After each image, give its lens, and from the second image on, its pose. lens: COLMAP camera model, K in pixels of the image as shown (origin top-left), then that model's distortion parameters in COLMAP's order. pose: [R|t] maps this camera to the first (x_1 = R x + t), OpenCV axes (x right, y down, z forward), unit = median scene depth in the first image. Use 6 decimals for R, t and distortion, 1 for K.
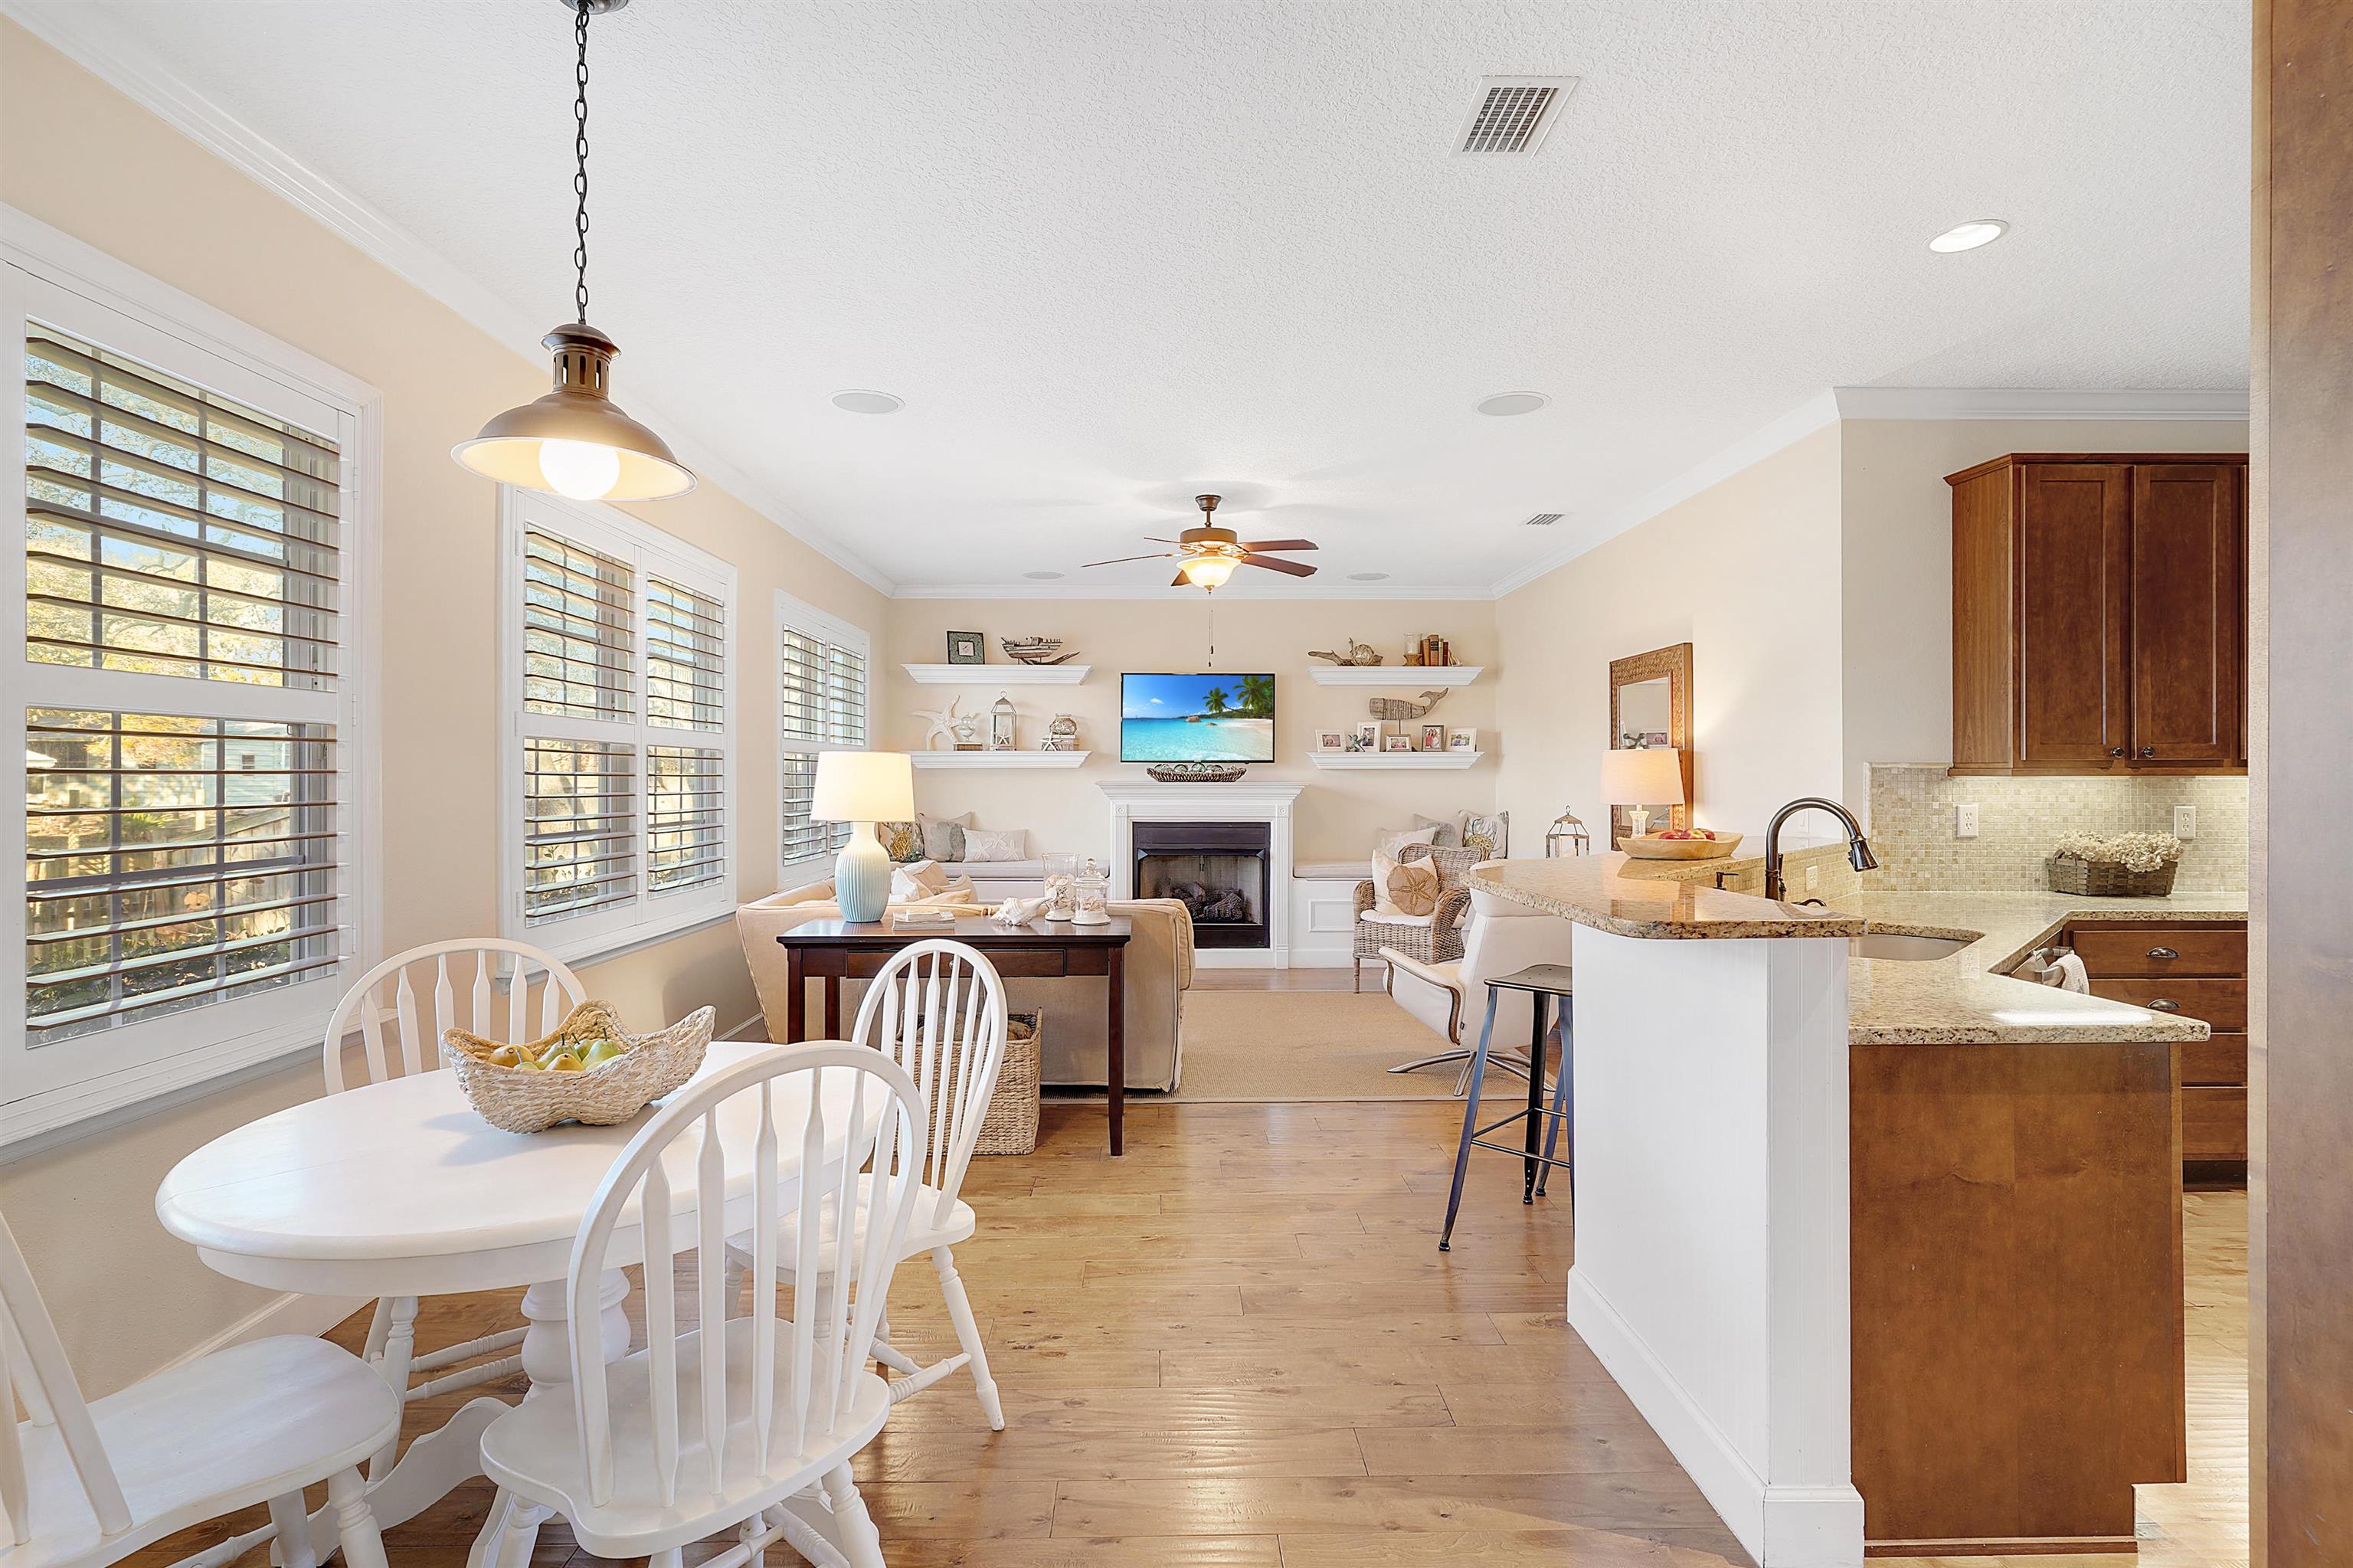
lens RADIAL K [[1158.8, 0, 1176.4], [0, 1158.8, 780.6], [0, 0, 1]] dist [-0.005070, 0.000699]
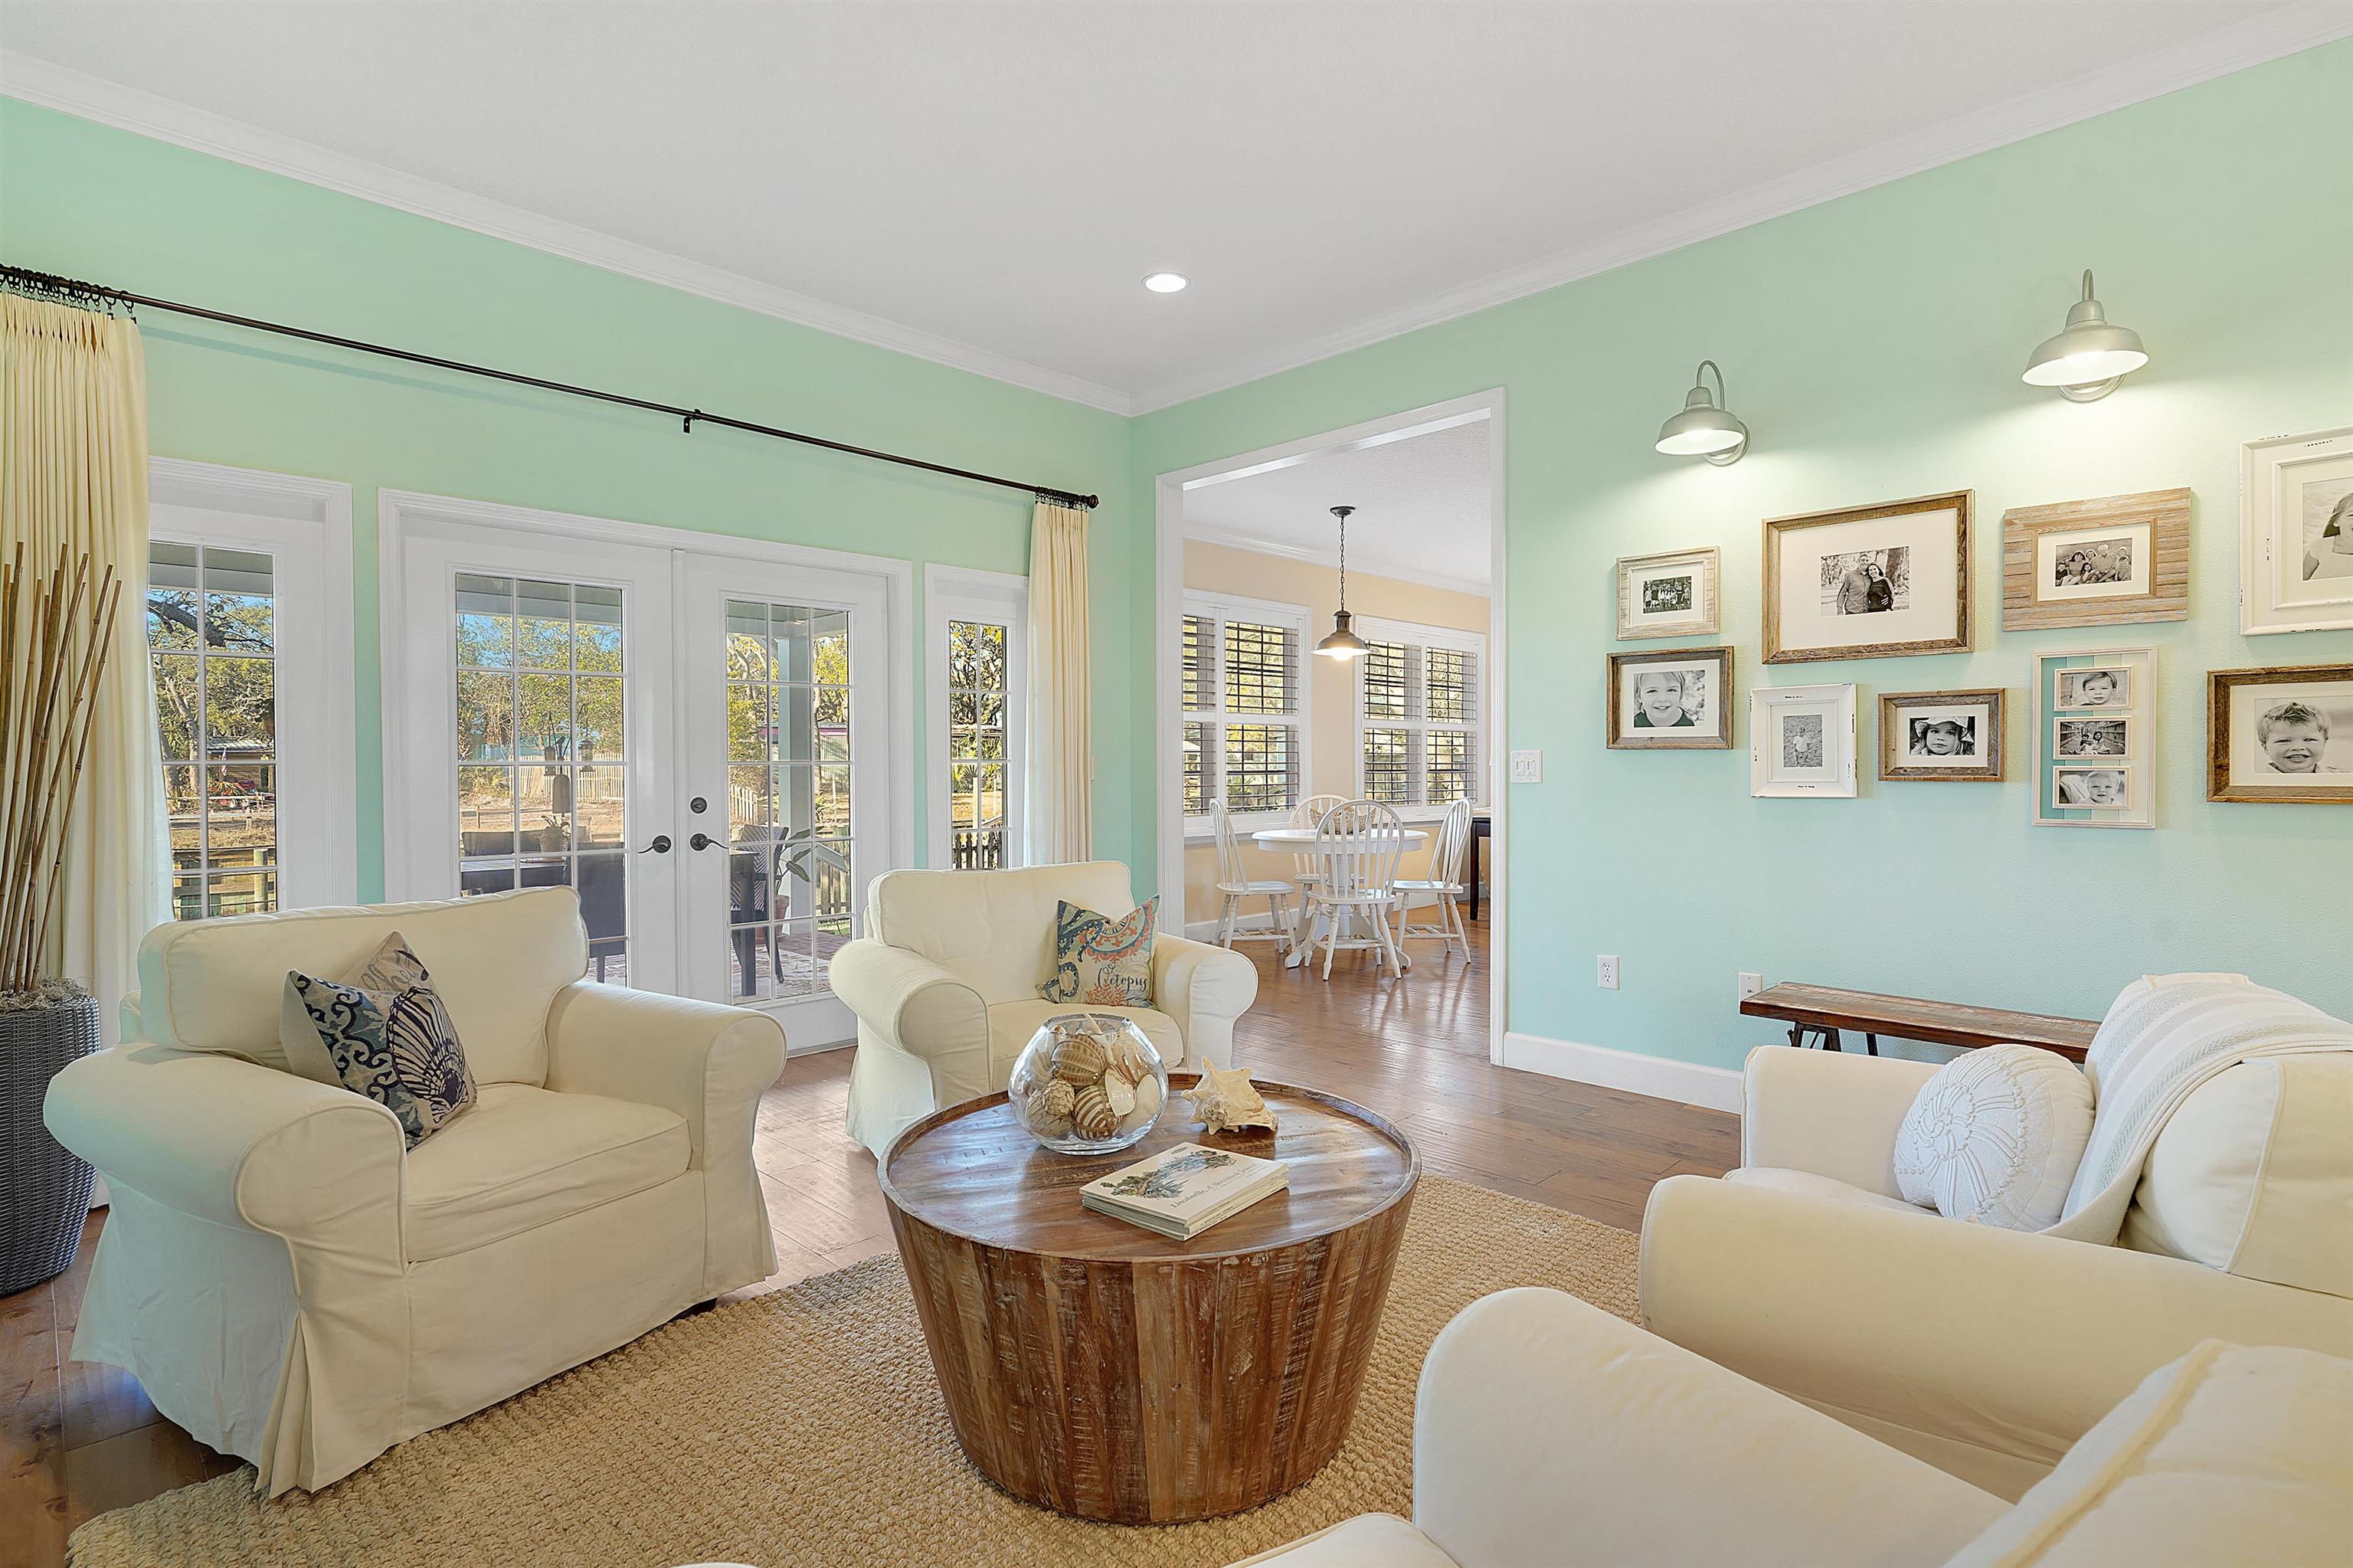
lens RADIAL K [[1158.8, 0, 1177.2], [0, 1158.8, 796.1], [0, 0, 1]] dist [-0.005070, 0.000699]
pose [[0.699226, 0.018832, -0.714653, 0.404776], [0.000692, 0.999635, 0.027019, 0.017115], [0.714900, -0.019387, 0.698957, -0.445039]]
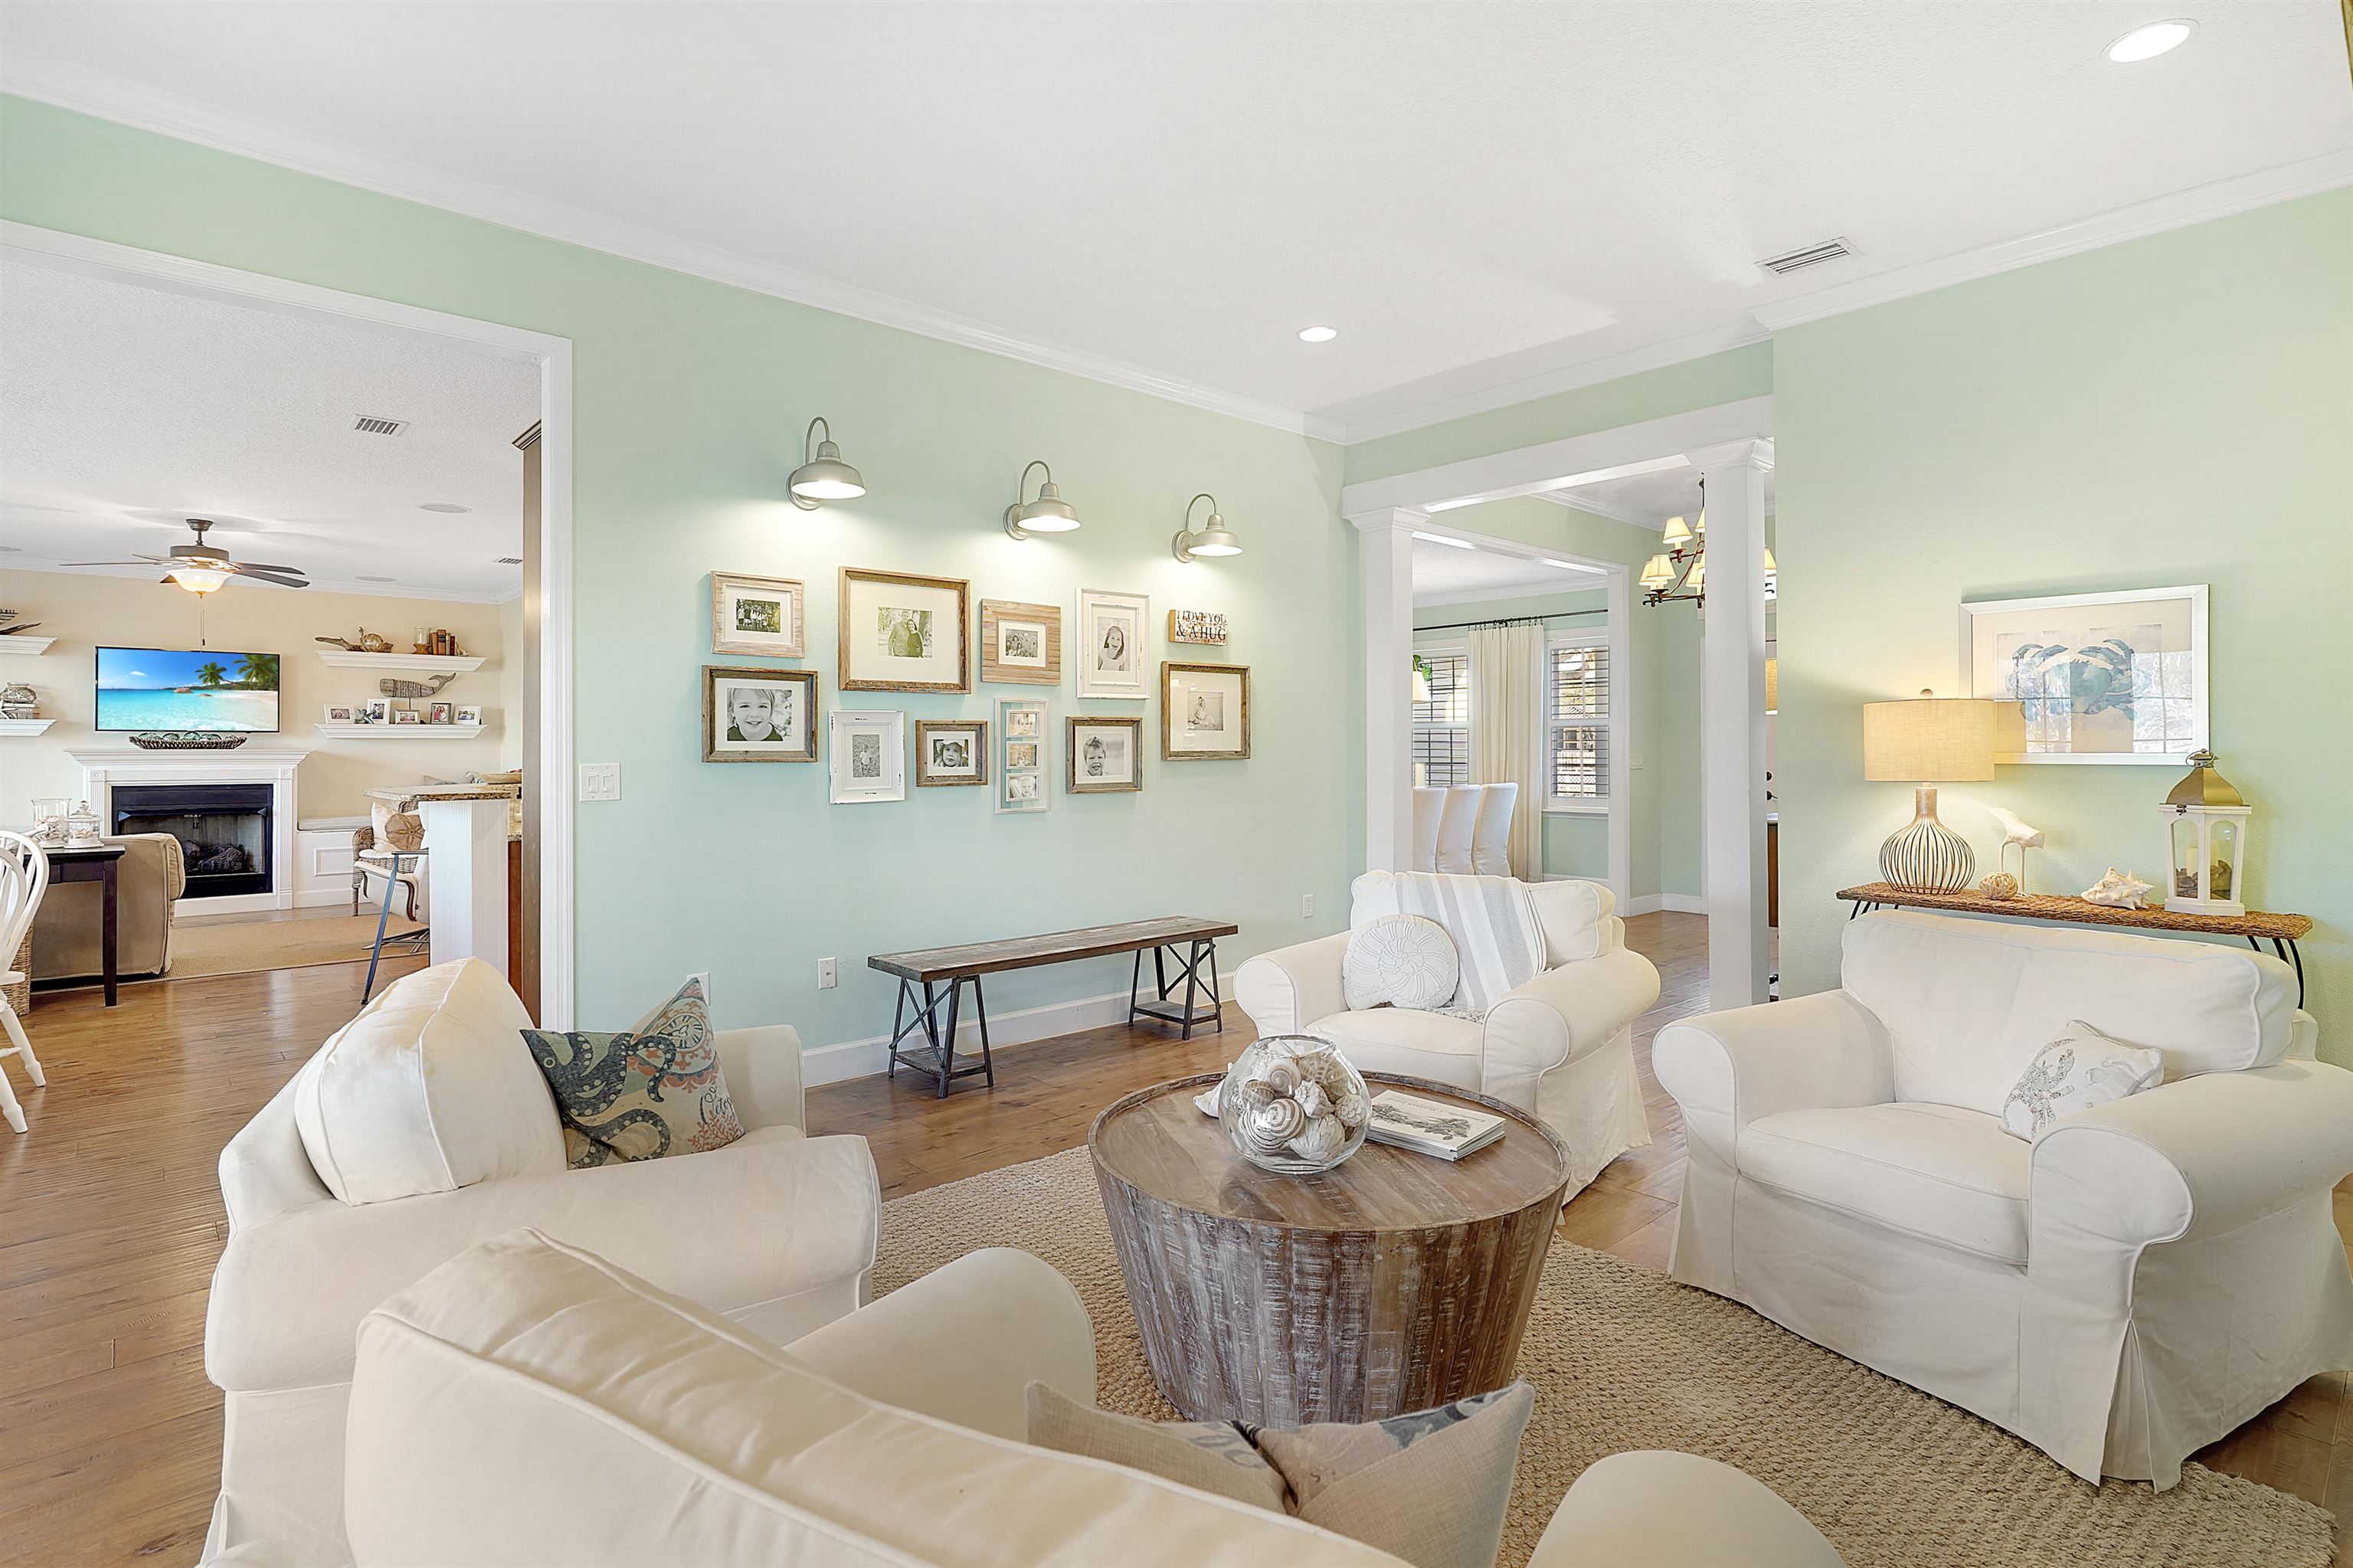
lens RADIAL K [[1158.8, 0, 1188.4], [0, 1158.8, 750.6], [0, 0, 1]] dist [-0.005070, 0.000699]
pose [[0.746535, -0.002000, 0.665343, -0.003721], [0.003085, 0.999995, -0.000456, 0.006142], [-0.665339, 0.002393, 0.746538, -0.464632]]
